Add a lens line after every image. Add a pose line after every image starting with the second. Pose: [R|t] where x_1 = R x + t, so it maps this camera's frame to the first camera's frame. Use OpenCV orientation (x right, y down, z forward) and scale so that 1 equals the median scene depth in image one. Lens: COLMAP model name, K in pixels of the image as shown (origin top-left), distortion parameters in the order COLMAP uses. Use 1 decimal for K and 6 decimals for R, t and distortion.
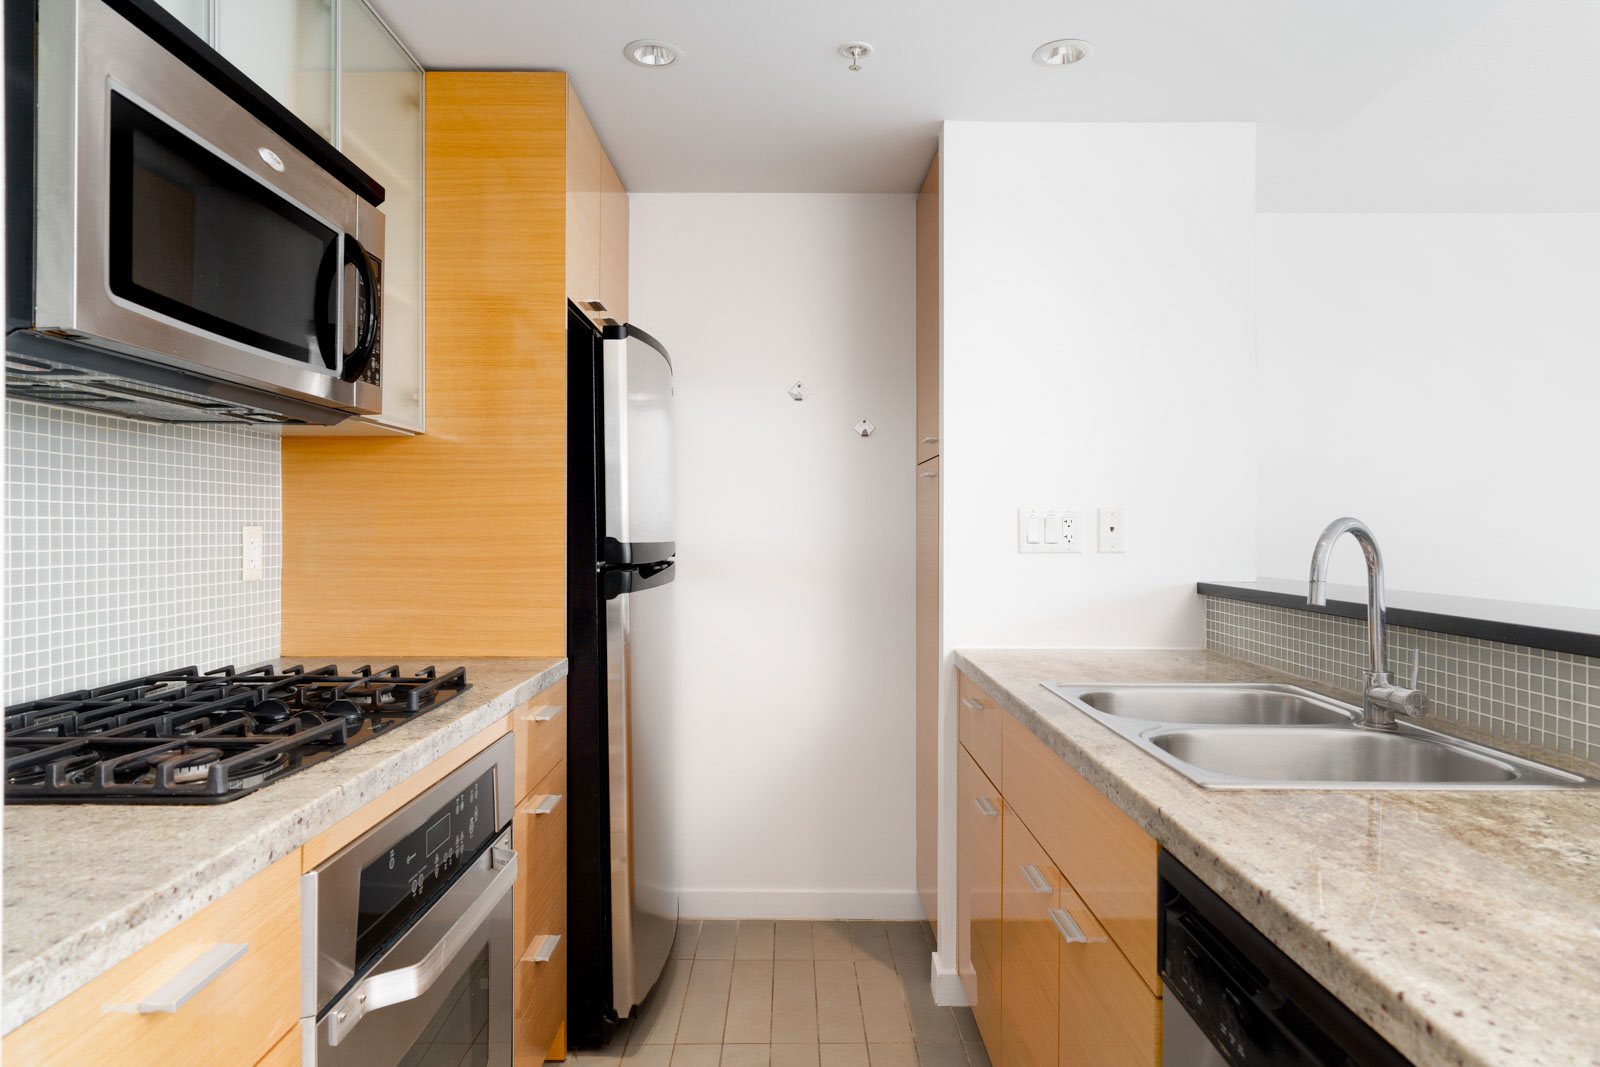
lens RADIAL K [[975.8, 0, 800.0], [0, 975.8, 533.5], [0, 0, 1]] dist [-0.002129, 0.000405]
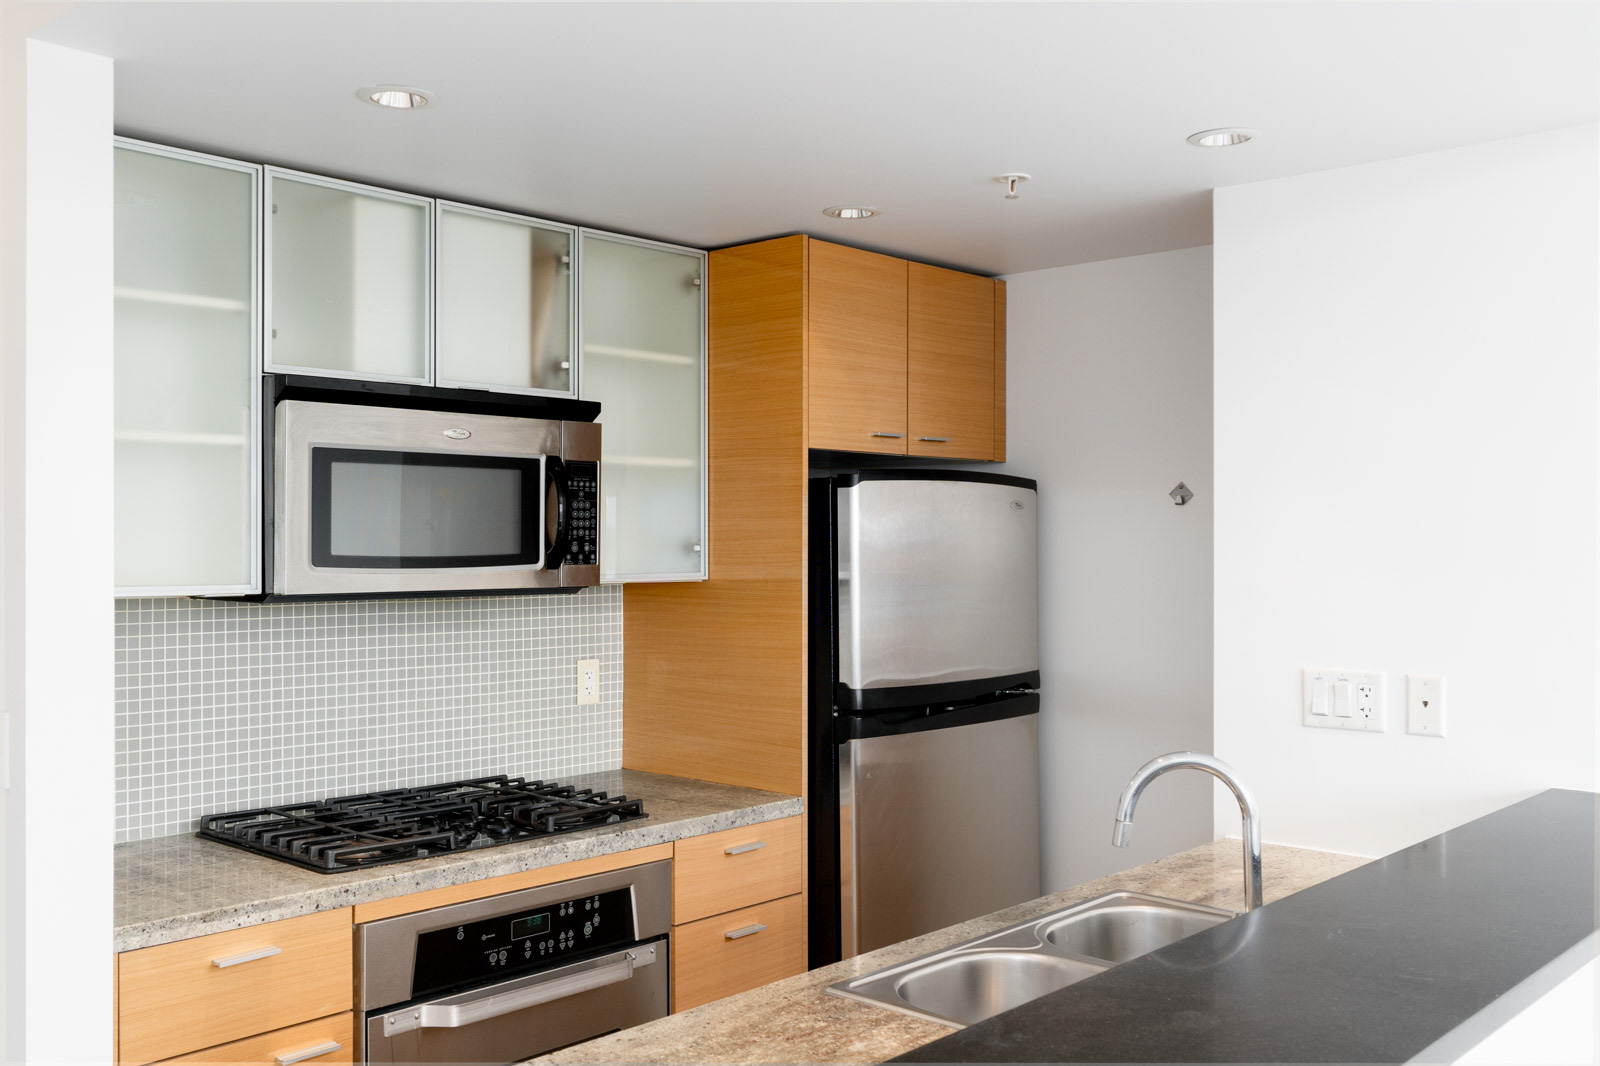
lens RADIAL K [[1485.4, 0, 800.0], [0, 1485.4, 533.0], [0, 0, 1]] dist [-0.008841, 0.001409]
pose [[0.735060, -0.005546, -0.677979, 0.886084], [-0.001251, 0.999954, -0.009536, -0.147924], [0.678001, 0.007858, 0.735019, -0.177203]]
